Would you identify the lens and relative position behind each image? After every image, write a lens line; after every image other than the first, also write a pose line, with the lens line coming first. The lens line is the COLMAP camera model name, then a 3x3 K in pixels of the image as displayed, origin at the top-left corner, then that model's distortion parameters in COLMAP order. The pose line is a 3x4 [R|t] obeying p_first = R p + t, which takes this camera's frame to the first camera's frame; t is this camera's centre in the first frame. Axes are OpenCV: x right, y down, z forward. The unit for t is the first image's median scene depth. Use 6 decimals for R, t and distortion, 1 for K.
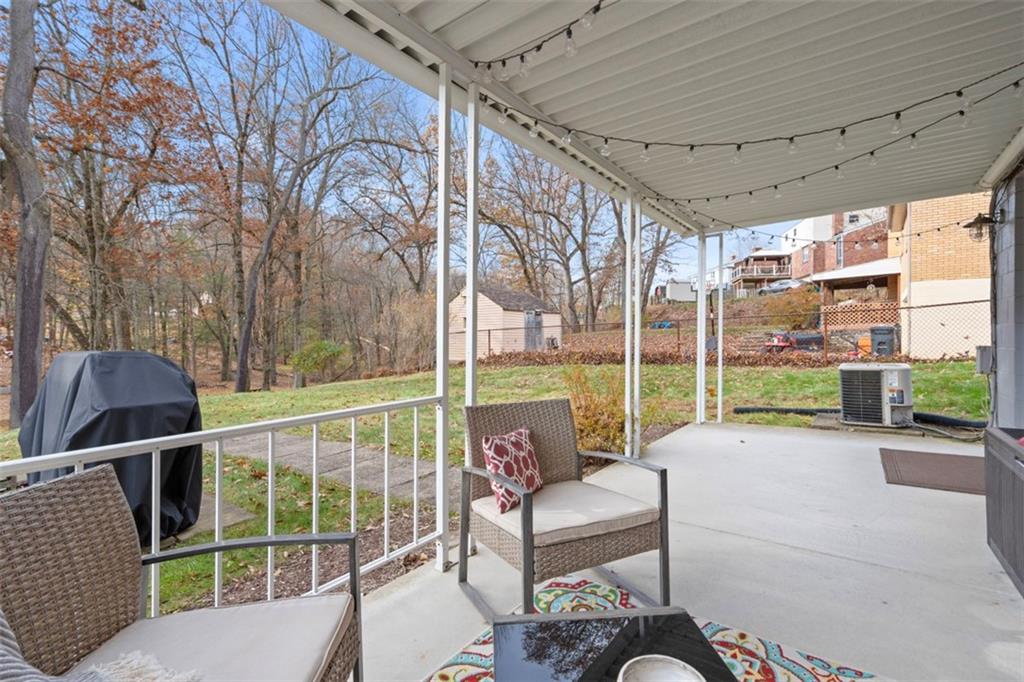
lens RADIAL K [[470.9, 0, 514.7], [0, 470.9, 339.1], [0, 0, 1]] dist [-0.001446, 0.000683]
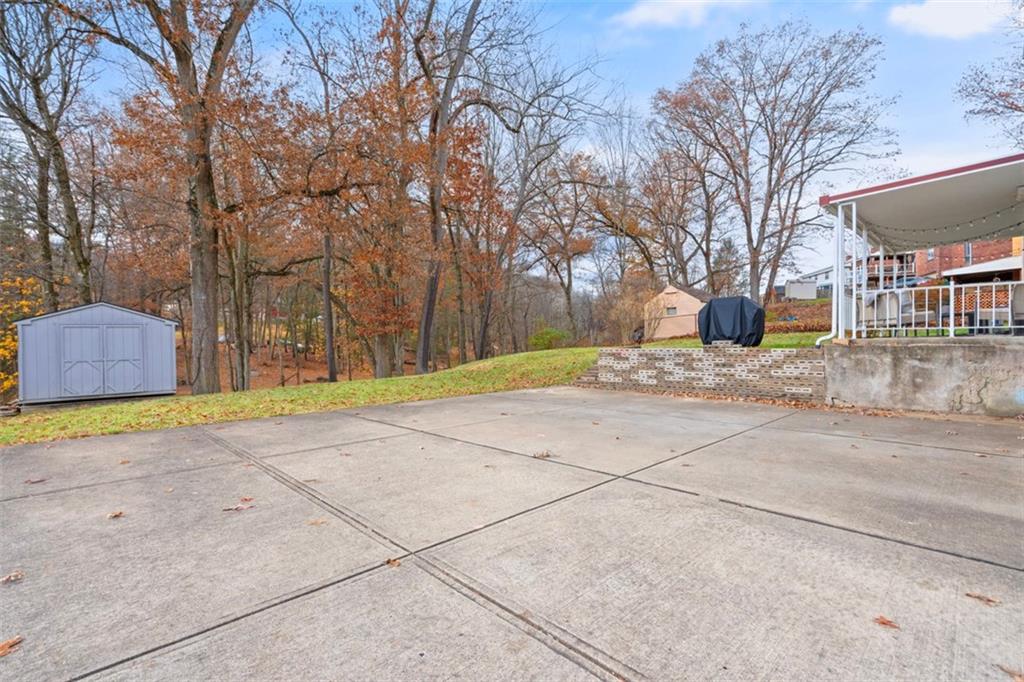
lens RADIAL K [[470.9, 0, 509.3], [0, 470.9, 343.3], [0, 0, 1]] dist [-0.001446, 0.000683]
pose [[0.985289, -0.001650, -0.170890, -0.137904], [0.000925, 0.999990, -0.004322, 0.027797], [0.170895, 0.004100, 0.985281, -0.205874]]
